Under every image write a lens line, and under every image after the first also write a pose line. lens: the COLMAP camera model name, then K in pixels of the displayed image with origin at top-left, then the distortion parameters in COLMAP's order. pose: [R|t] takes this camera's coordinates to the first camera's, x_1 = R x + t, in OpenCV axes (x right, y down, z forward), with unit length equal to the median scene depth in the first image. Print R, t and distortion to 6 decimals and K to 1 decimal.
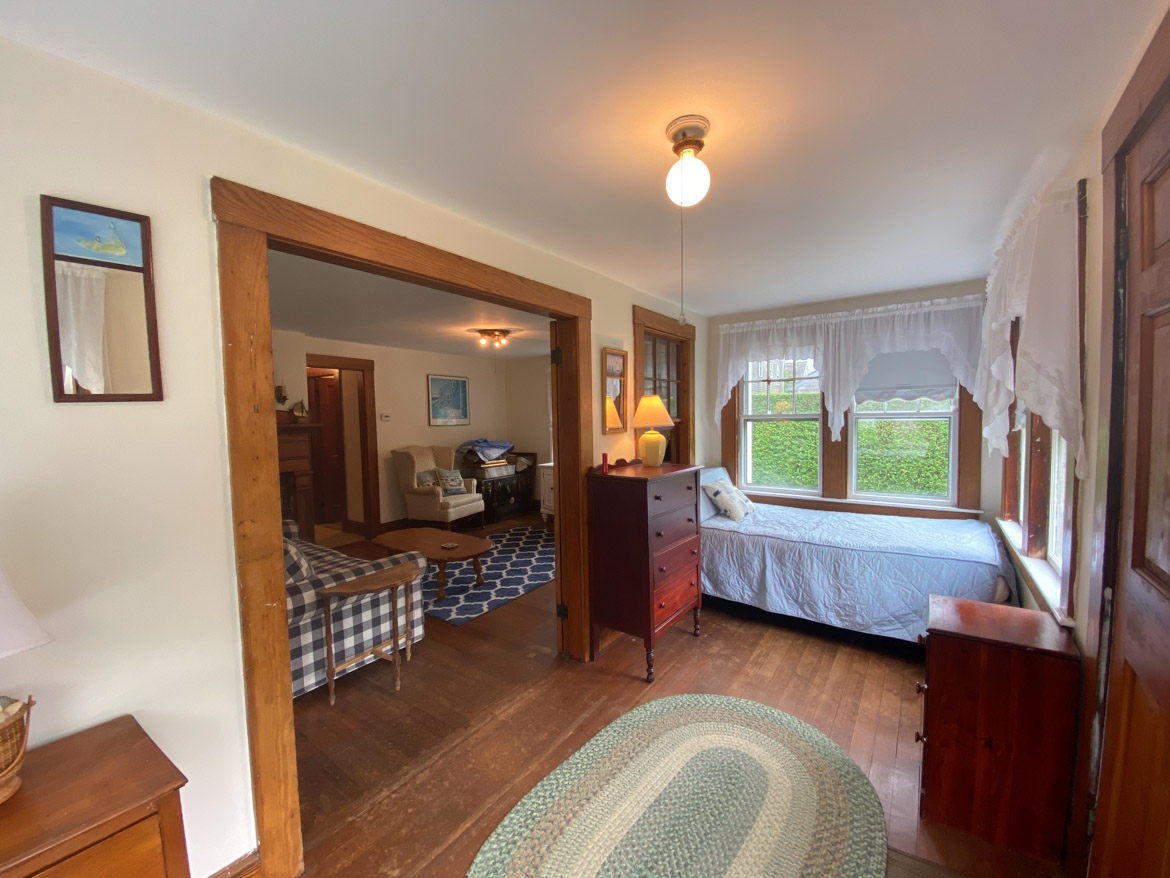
lens RADIAL K [[458.4, 0, 585.0], [0, 458.4, 439.0], [0, 0, 1]] dist [-0.000671, -0.016062]
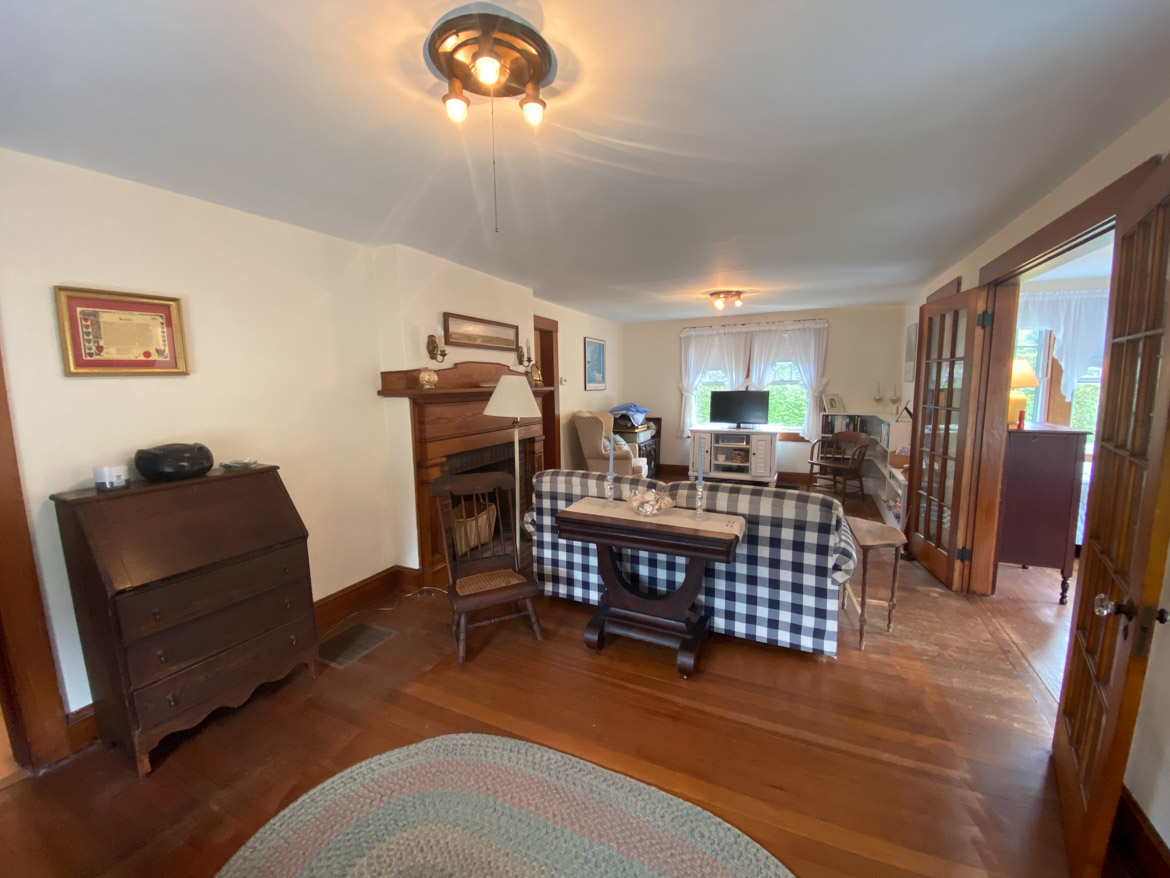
lens RADIAL K [[458.4, 0, 585.0], [0, 458.4, 439.0], [0, 0, 1]] dist [-0.000671, -0.016062]
pose [[0.986451, -0.021027, 0.162705, -1.293289], [0.010082, 0.997648, 0.067805, 0.020121], [-0.163748, -0.065246, 0.984342, 0.083367]]
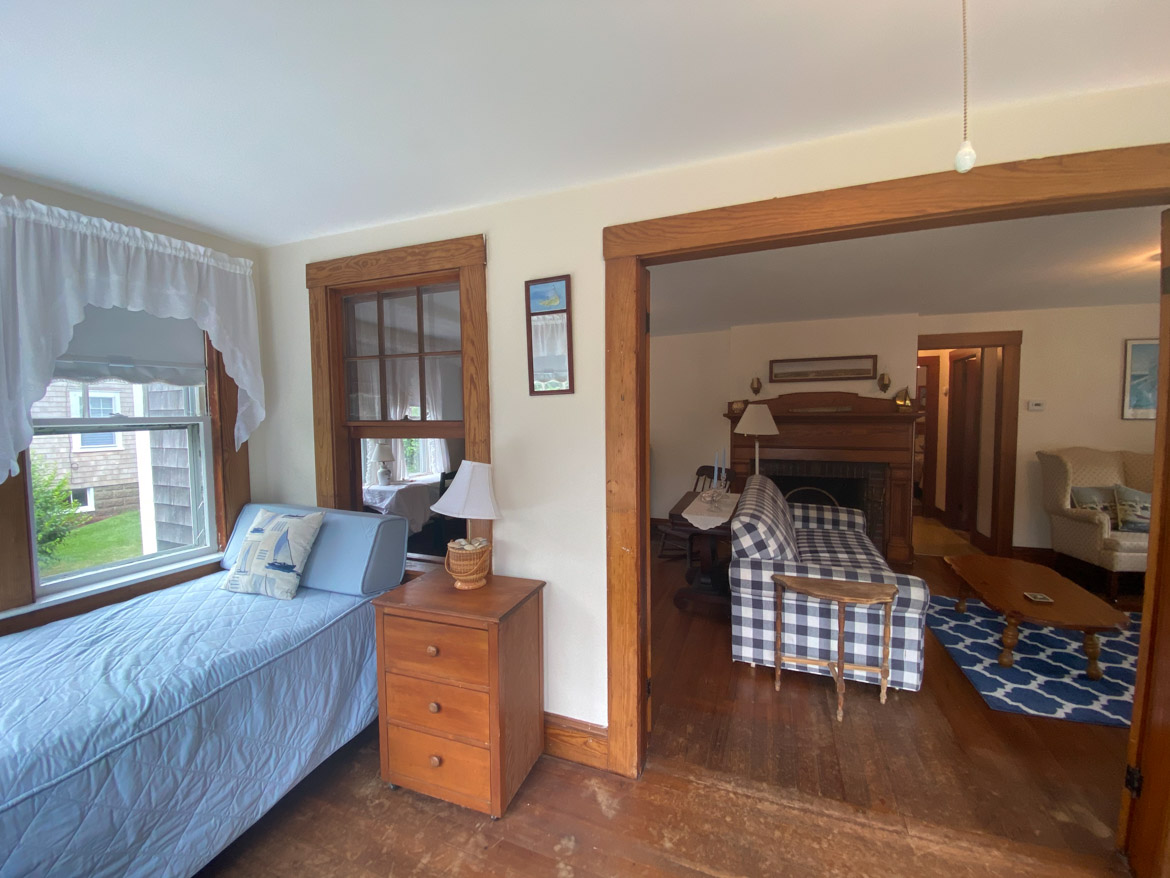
lens RADIAL K [[466.1, 0, 585.0], [0, 466.1, 439.0], [0, 0, 1]] dist [0.001056, -0.013155]
pose [[0.236300, 0.064447, -0.969540, 0.271575], [-0.044595, 0.997466, 0.055434, -0.007667], [0.970656, 0.030137, 0.238575, 0.287483]]
